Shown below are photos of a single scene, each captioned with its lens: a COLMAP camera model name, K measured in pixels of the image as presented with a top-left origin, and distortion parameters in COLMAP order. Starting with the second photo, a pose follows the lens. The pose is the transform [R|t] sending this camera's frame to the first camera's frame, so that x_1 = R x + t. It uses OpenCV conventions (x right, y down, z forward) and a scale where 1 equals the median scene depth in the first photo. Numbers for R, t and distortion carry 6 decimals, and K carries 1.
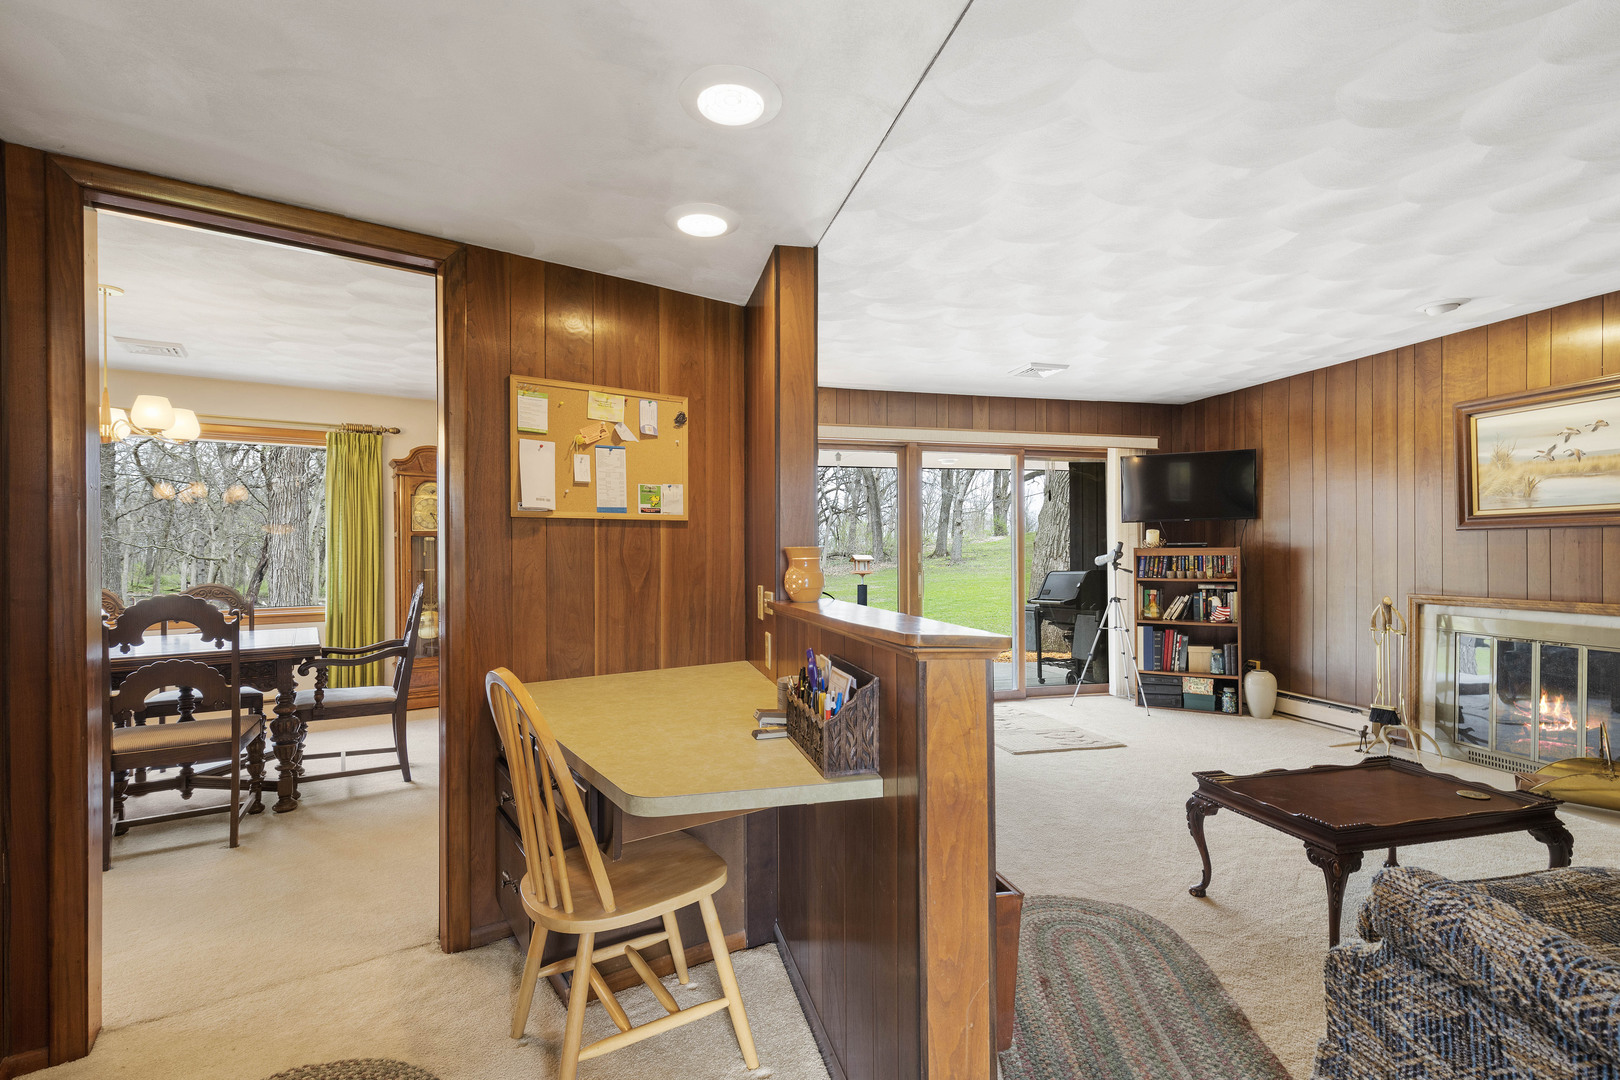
lens RADIAL K [[729.3, 0, 806.8], [0, 729.3, 558.8], [0, 0, 1]] dist [0.002578, -0.000567]
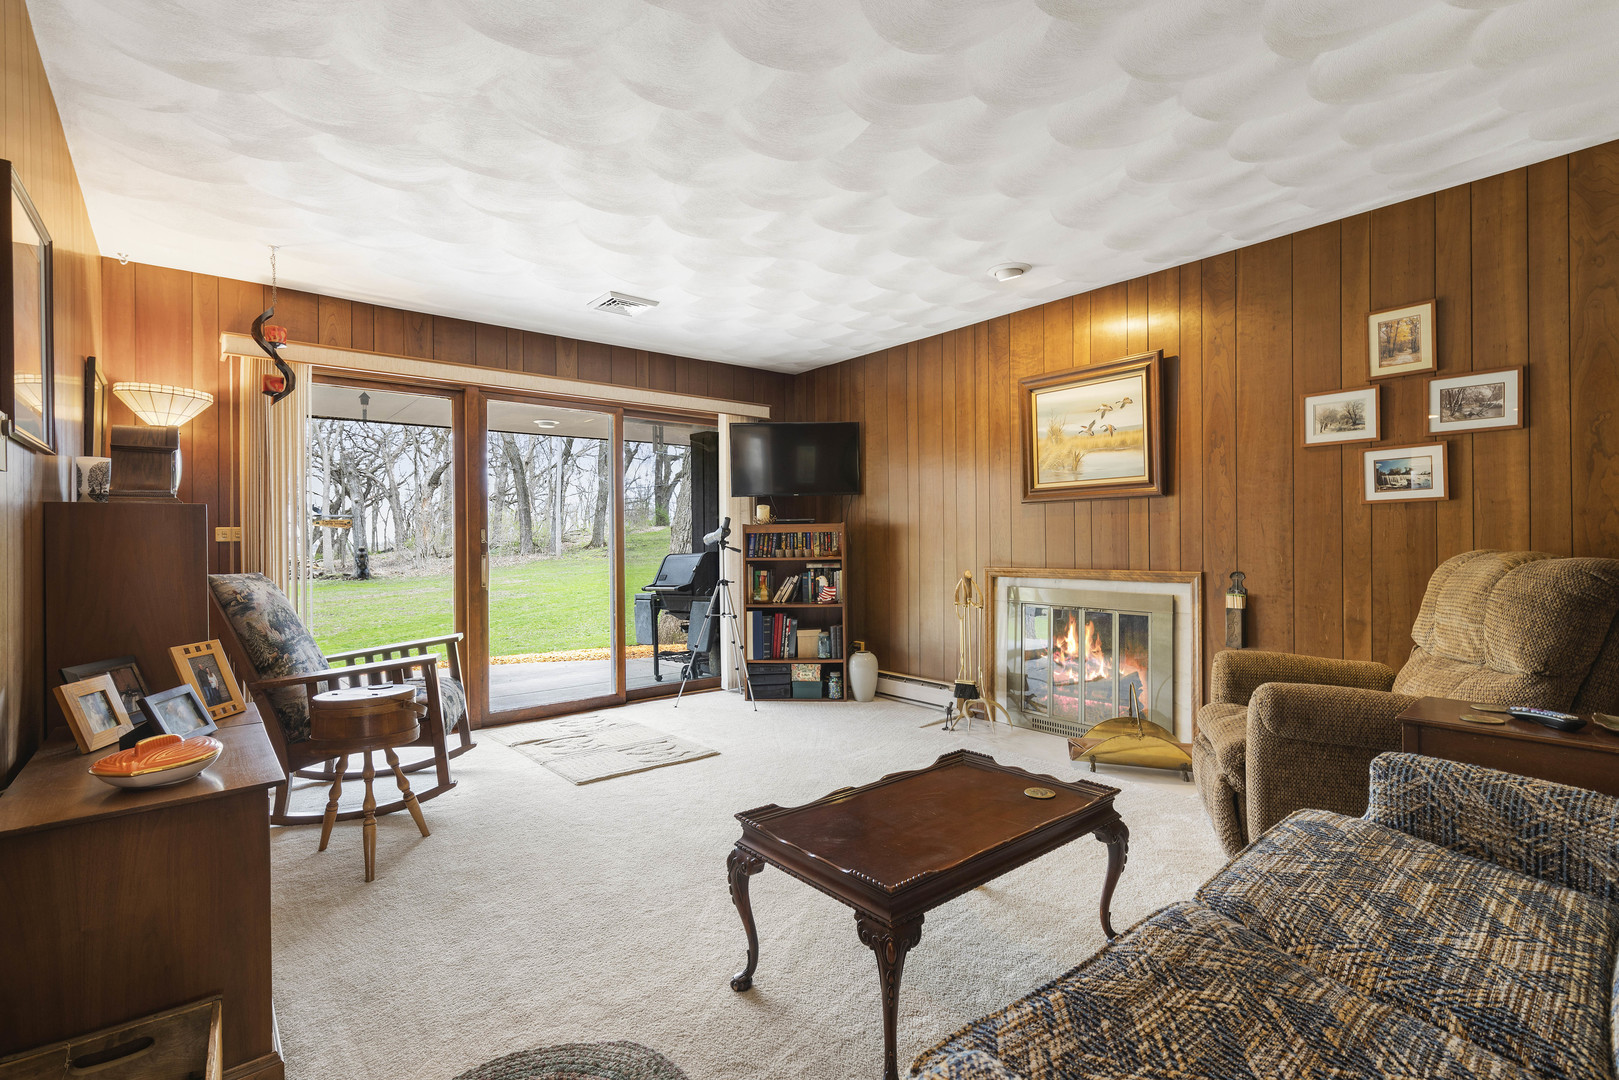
lens RADIAL K [[728.8, 0, 806.3], [0, 728.8, 558.8], [0, 0, 1]] dist [0.002578, -0.000567]
pose [[0.904665, -0.014773, 0.425868, 0.151378], [0.010473, 0.999868, 0.012437, 0.018927], [-0.425996, -0.006791, 0.904700, 0.171288]]
